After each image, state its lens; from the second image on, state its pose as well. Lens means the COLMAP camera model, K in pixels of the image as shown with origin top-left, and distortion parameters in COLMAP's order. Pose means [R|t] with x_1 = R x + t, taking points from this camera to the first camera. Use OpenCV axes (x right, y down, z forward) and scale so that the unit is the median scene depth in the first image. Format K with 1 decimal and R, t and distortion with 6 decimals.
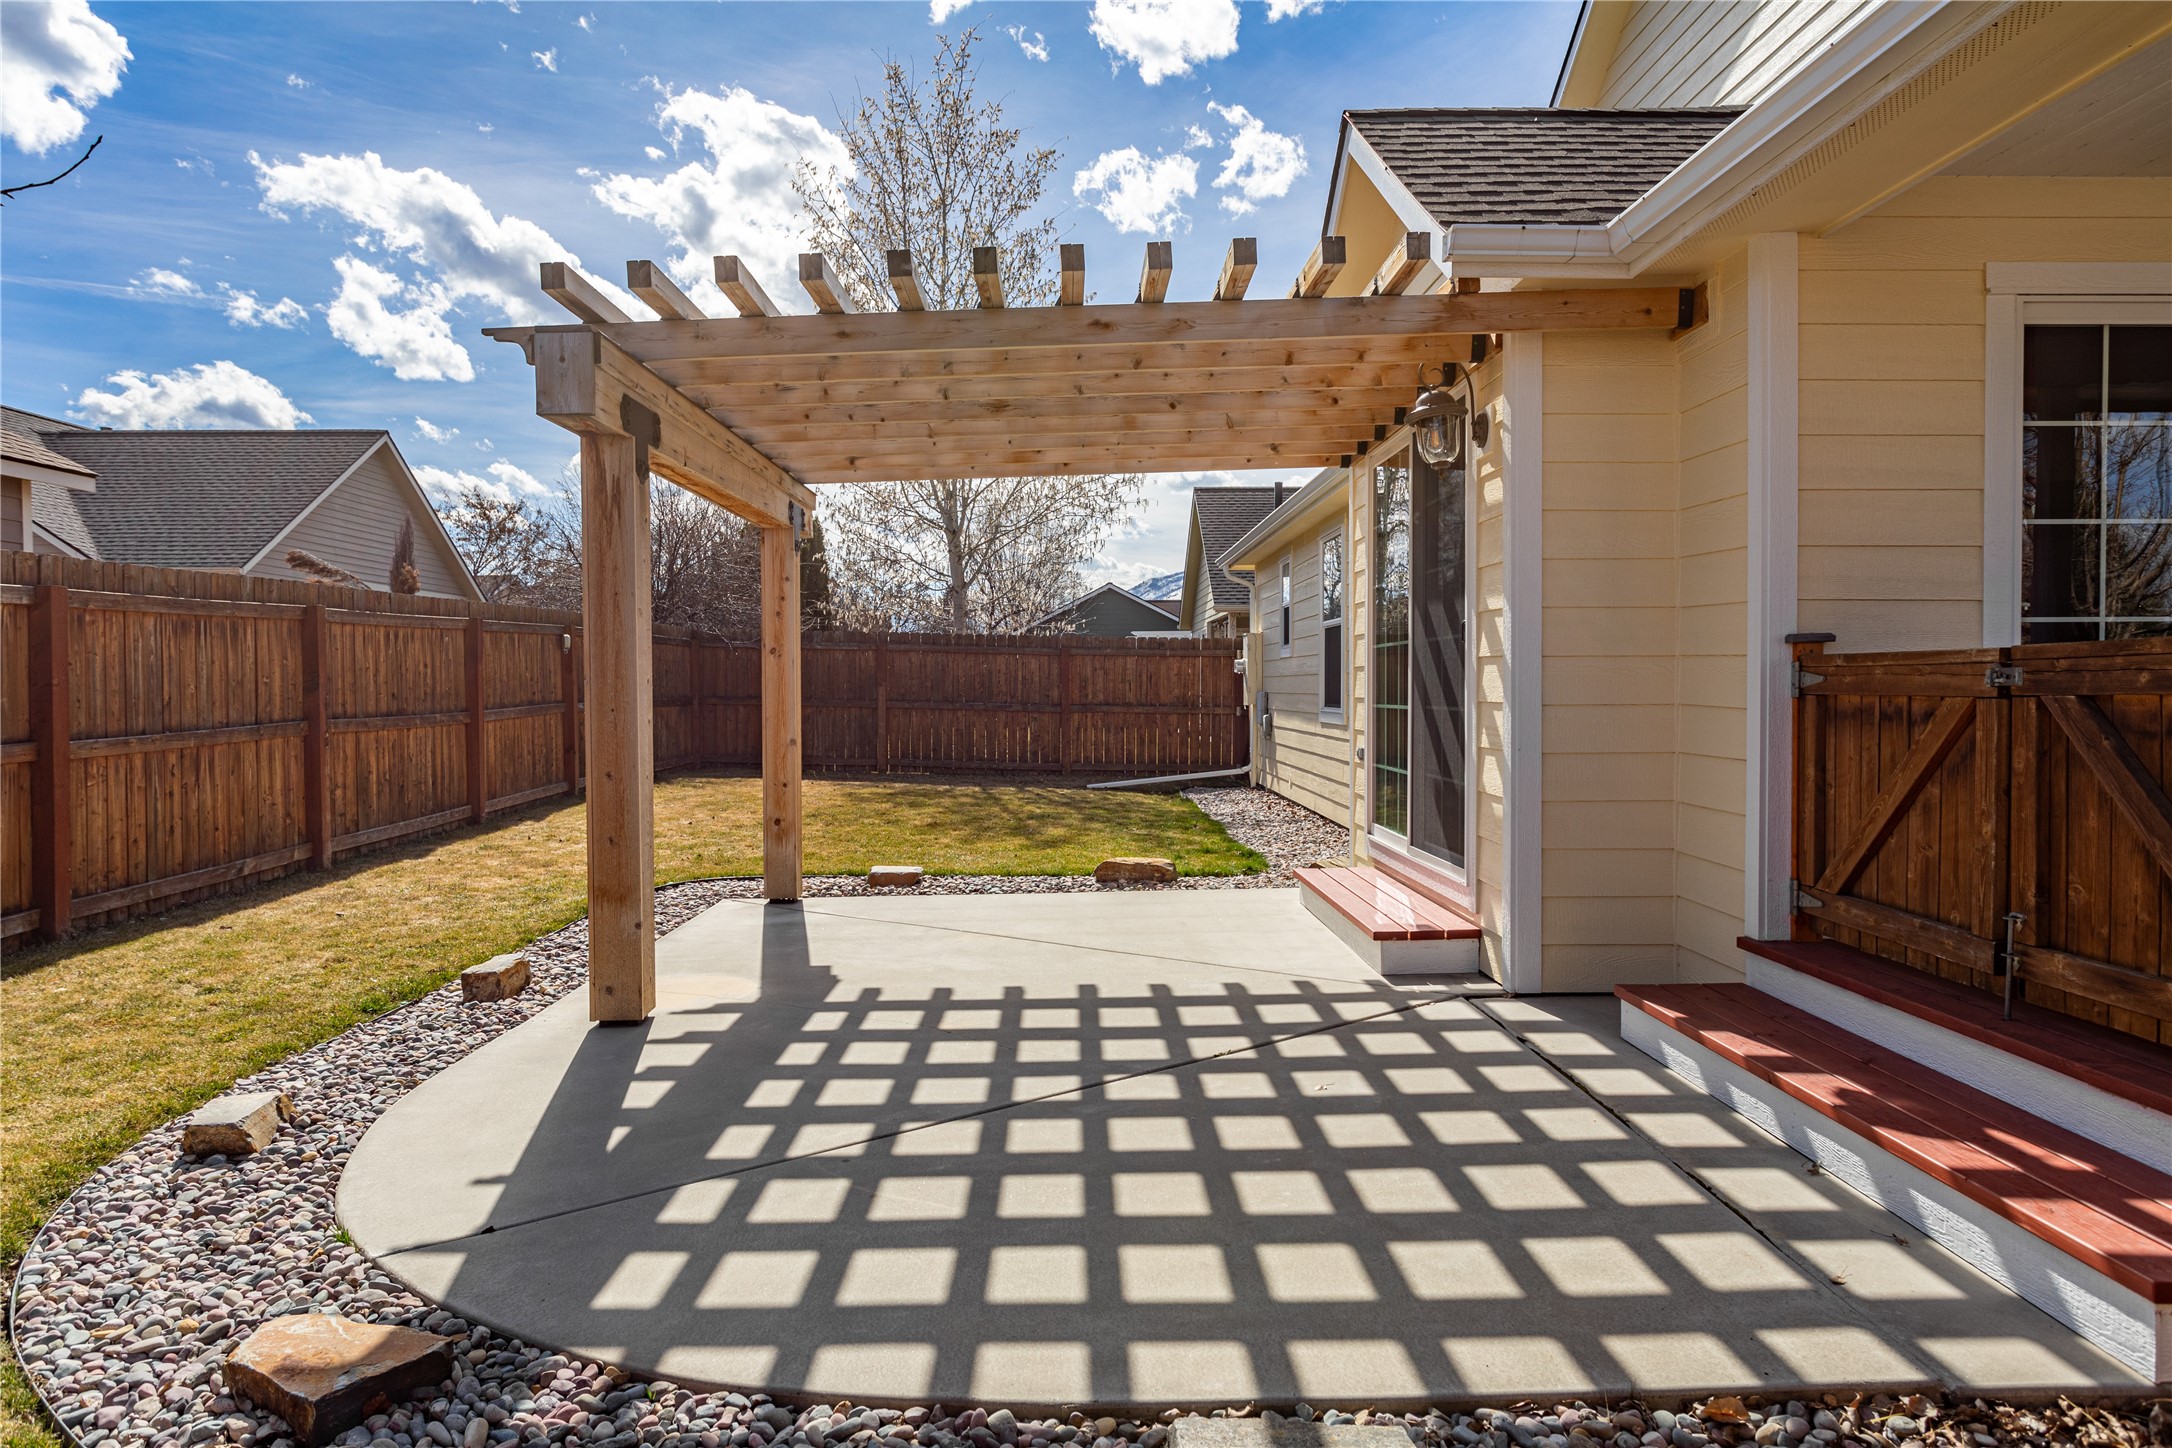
lens RADIAL K [[1333.3, 0, 1079.1], [0, 1333.3, 709.1], [0, 0, 1]] dist [-0.005426, -0.000048]
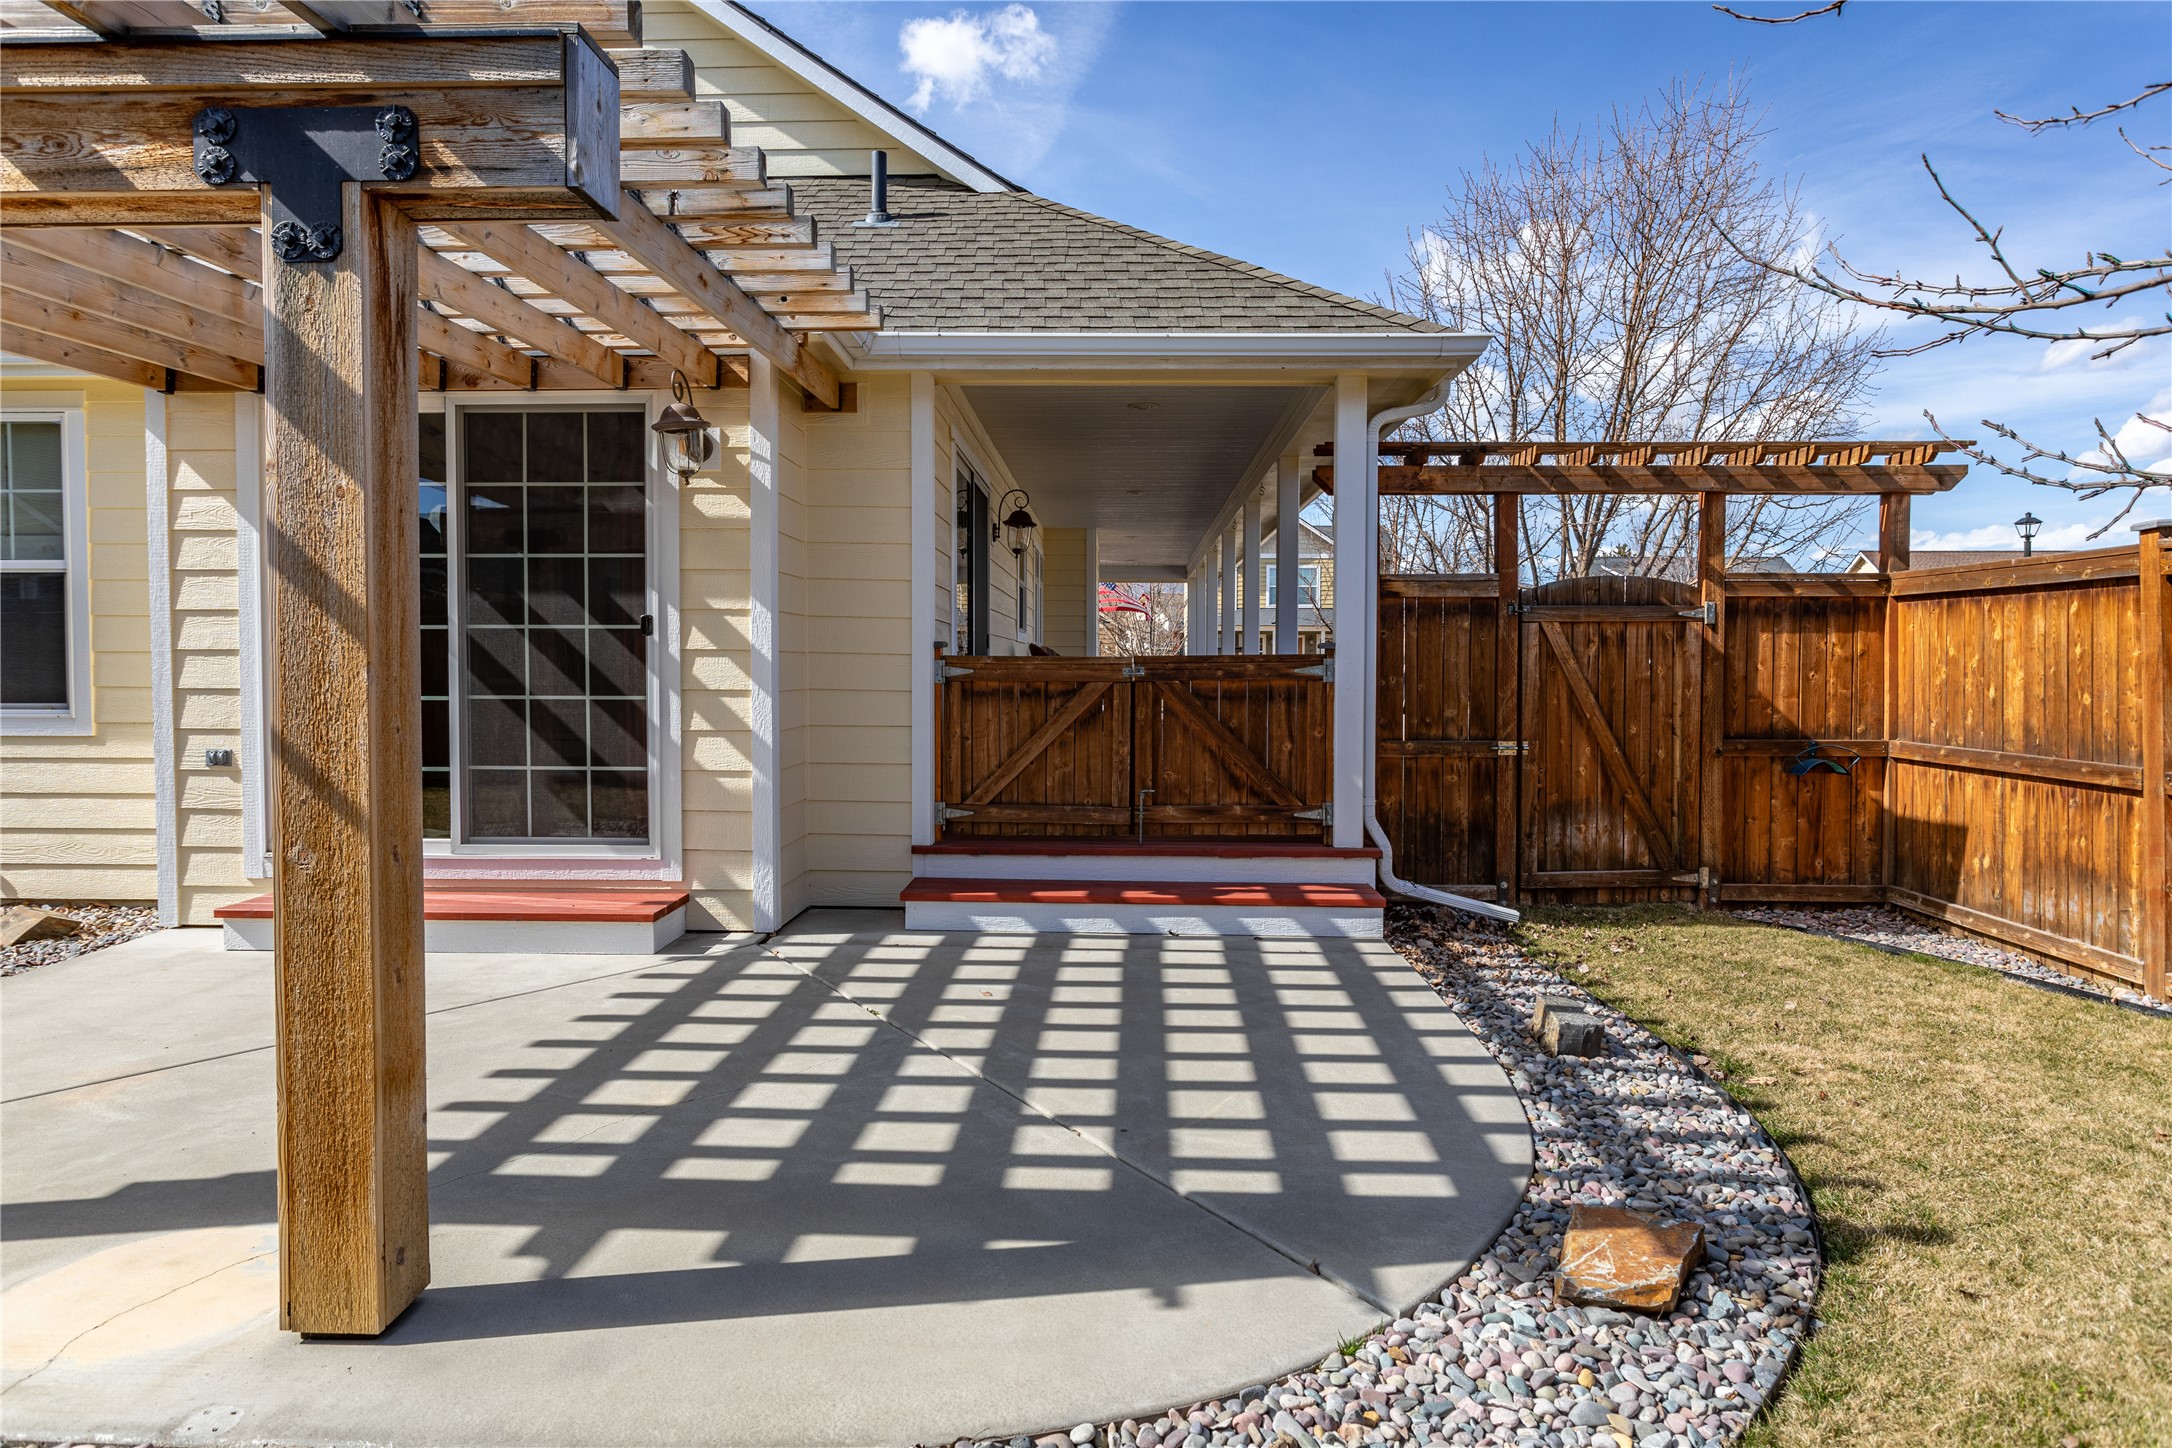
lens RADIAL K [[1263.1, 0, 1089.5], [0, 1263.1, 717.2], [0, 0, 1]] dist [-0.000316, 0.000224]
pose [[0.048602, -0.037228, 0.998124, -0.868993], [0.013841, 0.999234, 0.036595, -0.019568], [-0.998722, 0.012036, 0.049080, 0.726977]]
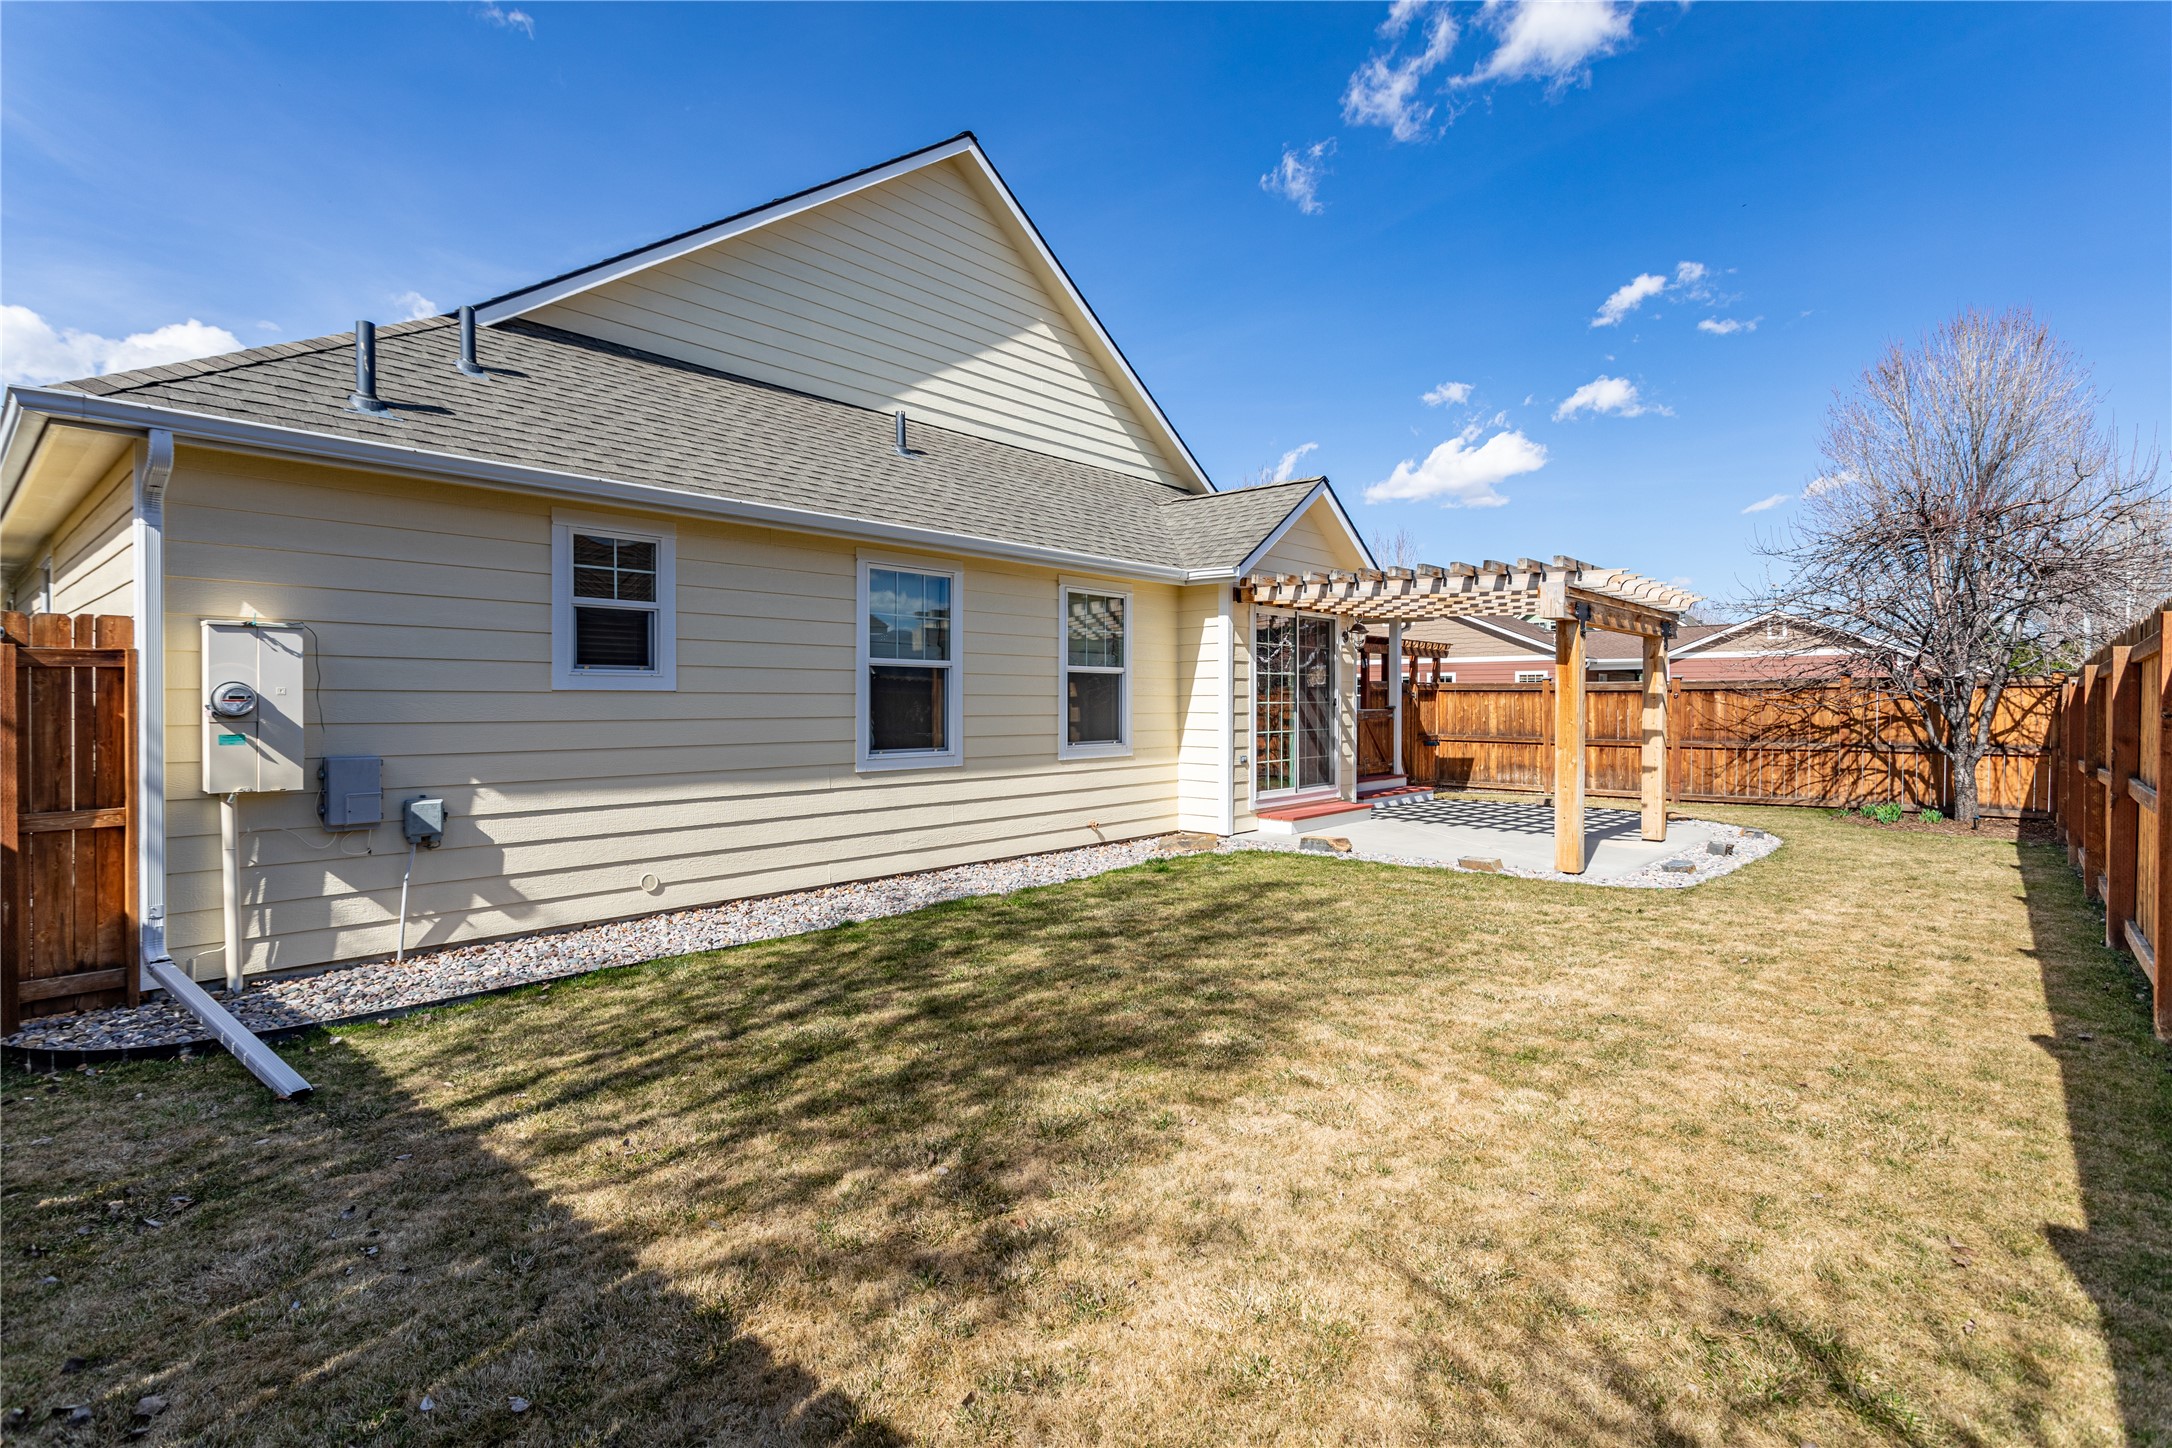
lens RADIAL K [[1042.3, 0, 1078.4], [0, 1042.3, 711.7], [0, 0, 1]] dist [-0.000725, 0.000317]
pose [[-0.737497, -0.004980, 0.675332, -1.002544], [0.012197, 0.999712, 0.020692, -0.109709], [-0.675241, 0.023497, -0.737223, 3.705463]]
